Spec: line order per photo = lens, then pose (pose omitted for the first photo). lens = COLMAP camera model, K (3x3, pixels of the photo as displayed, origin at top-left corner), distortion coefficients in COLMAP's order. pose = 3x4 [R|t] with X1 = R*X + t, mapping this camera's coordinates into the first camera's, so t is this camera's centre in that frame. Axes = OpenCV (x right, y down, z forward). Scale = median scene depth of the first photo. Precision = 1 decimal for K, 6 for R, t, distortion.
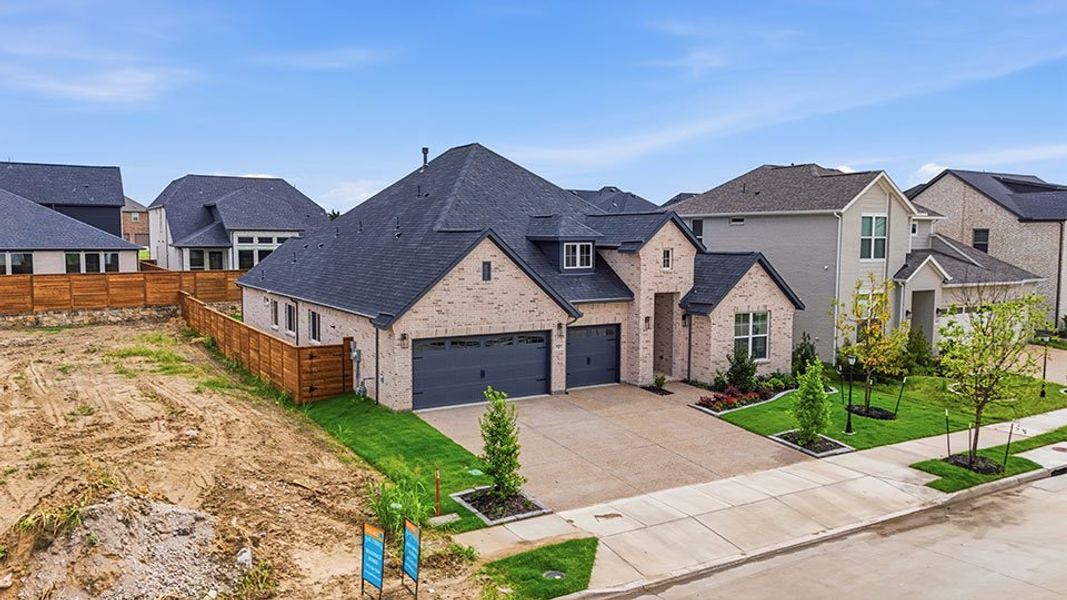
lens RADIAL K [[780.6, 0, 535.0], [0, 780.6, 301.8], [0, 0, 1]] dist [0.061669, -0.020289]
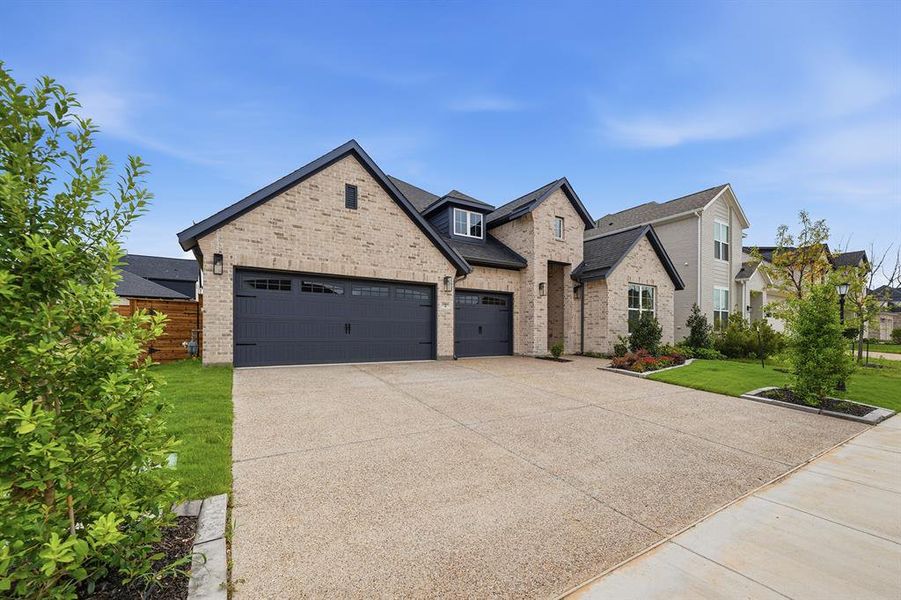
lens RADIAL K [[364.4, 0, 462.7], [0, 364.4, 334.3], [0, 0, 1]] dist [-0.007472, 0.000016]
pose [[0.999869, -0.003203, 0.015868, 0.040808], [0.004528, 0.996440, -0.084183, 0.118017], [-0.015542, 0.084244, 0.996324, 0.563725]]
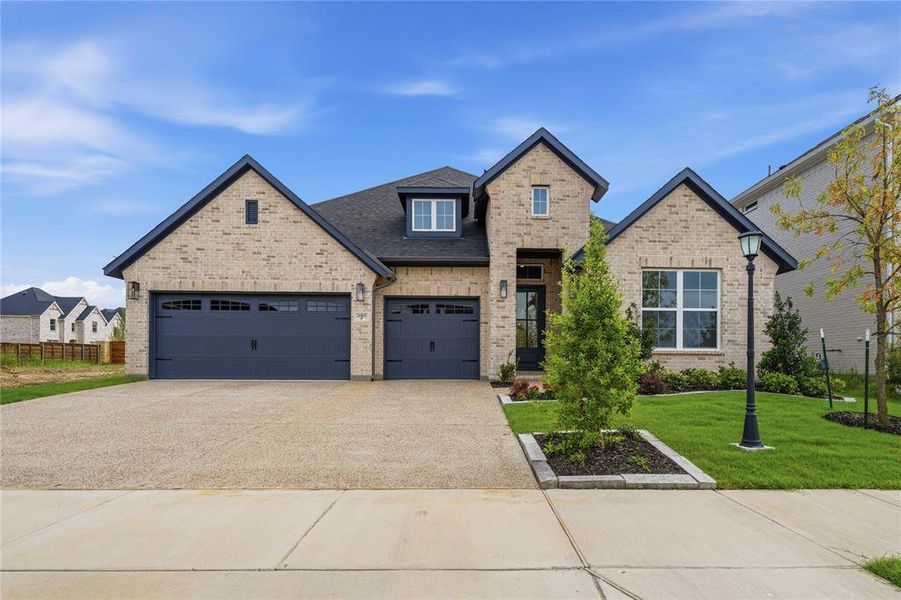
lens RADIAL K [[481.3, 0, 476.3], [0, 481.3, 359.6], [0, 0, 1]] dist [-0.011790, 0.004468]
pose [[0.869293, -0.006295, -0.494257, 0.334671], [-0.039894, 0.995763, -0.082848, 0.125621], [0.492684, 0.091737, 0.865359, 0.621937]]
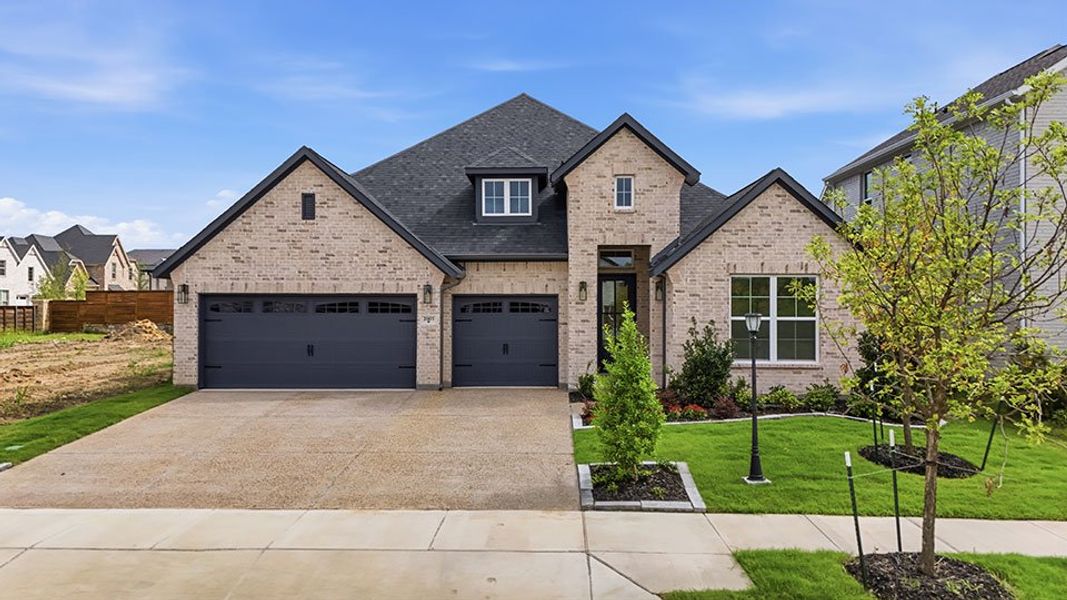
lens RADIAL K [[780.6, 0, 535.3], [0, 780.6, 304.4], [0, 0, 1]] dist [0.061669, -0.020289]
pose [[0.842665, -0.005262, -0.538413, 0.452973], [-0.041483, 0.996346, -0.074663, 0.086595], [0.536838, 0.085251, 0.839367, 0.446741]]
